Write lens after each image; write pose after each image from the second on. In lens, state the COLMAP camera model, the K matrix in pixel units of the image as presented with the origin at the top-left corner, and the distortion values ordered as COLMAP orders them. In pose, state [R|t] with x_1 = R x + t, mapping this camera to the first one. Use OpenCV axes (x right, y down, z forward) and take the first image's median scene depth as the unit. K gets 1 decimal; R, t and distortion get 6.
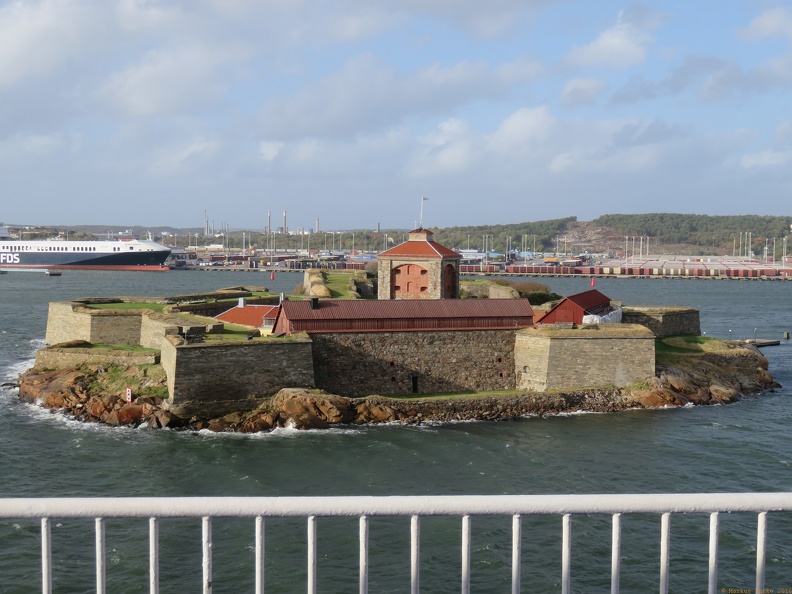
lens RADIAL K [[1203.6, 0, 396.0], [0, 1203.6, 298.5], [0, 0, 1]] dist [-0.013323, 0.000000]
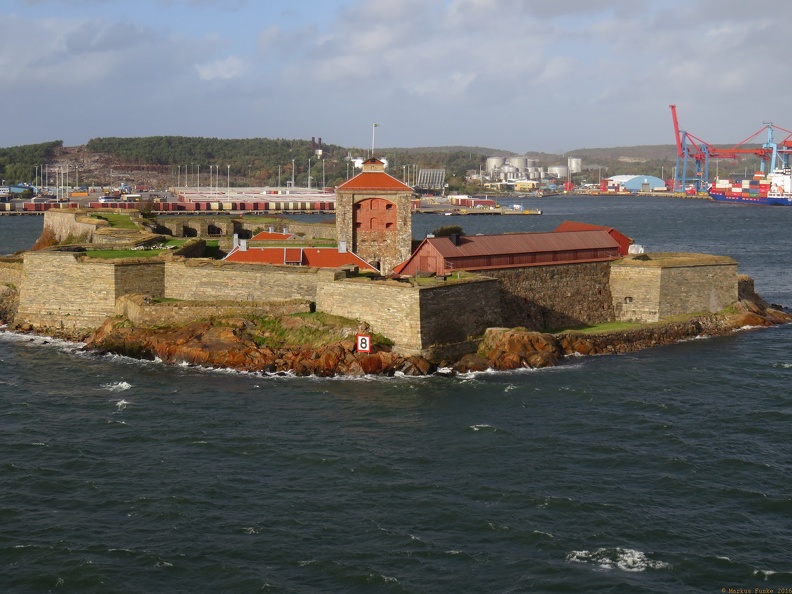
lens RADIAL K [[1524.2, 0, 395.9], [0, 1524.2, 295.3], [0, 0, 1]] dist [-0.008907, 0.000000]
pose [[0.897714, -0.046006, 0.438170, -0.488255], [0.031054, 0.998667, 0.041235, -0.002512], [-0.439483, -0.023410, 0.897946, -0.037180]]
